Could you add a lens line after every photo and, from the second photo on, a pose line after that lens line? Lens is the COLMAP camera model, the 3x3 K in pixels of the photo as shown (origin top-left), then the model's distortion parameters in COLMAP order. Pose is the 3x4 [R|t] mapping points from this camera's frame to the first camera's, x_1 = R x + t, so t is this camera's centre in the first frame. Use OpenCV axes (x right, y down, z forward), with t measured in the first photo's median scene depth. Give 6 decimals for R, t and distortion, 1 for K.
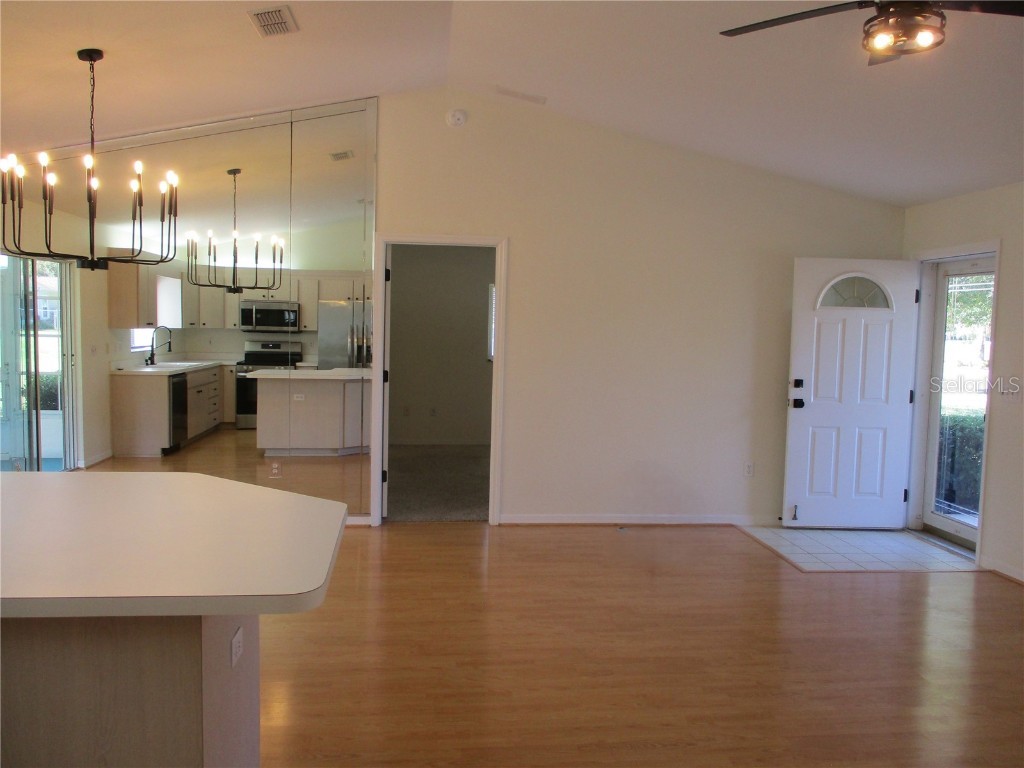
lens RADIAL K [[836.7, 0, 521.1], [0, 836.7, 390.1], [0, 0, 1]] dist [-0.040920, 0.007762]
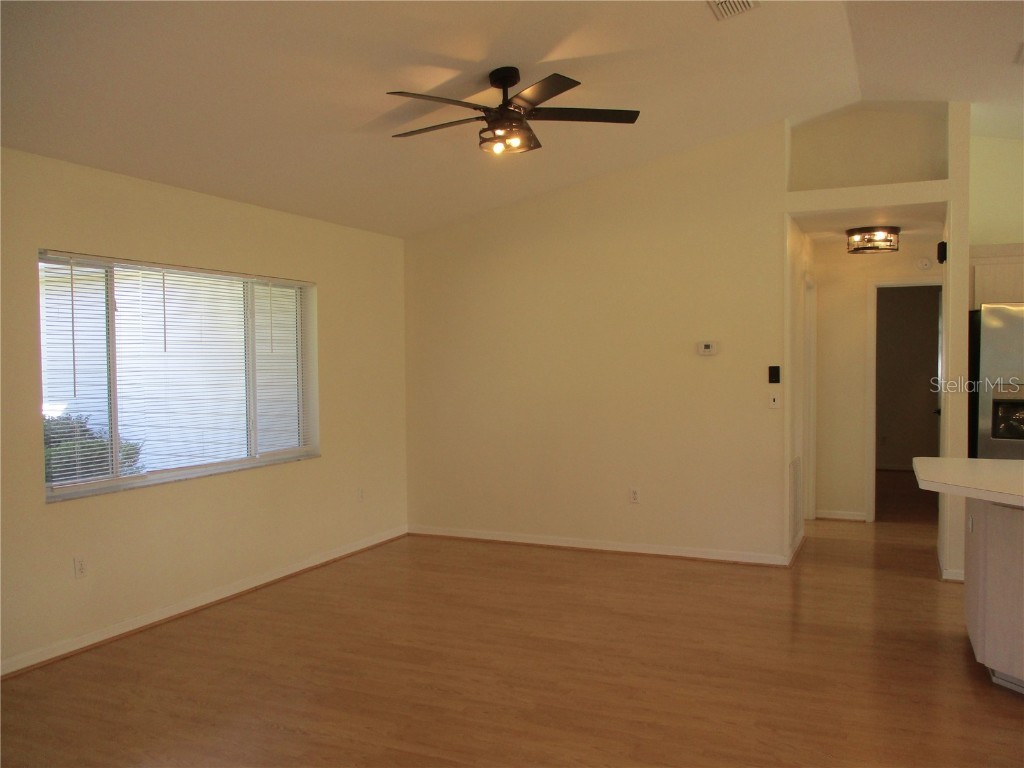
lens RADIAL K [[836.7, 0, 514.0], [0, 836.7, 389.2], [0, 0, 1]] dist [-0.040920, 0.007762]
pose [[-0.849689, -0.033981, 0.526187, -0.144216], [0.031581, 0.992850, 0.115116, -0.079944], [-0.526337, 0.114431, -0.842541, 1.023868]]
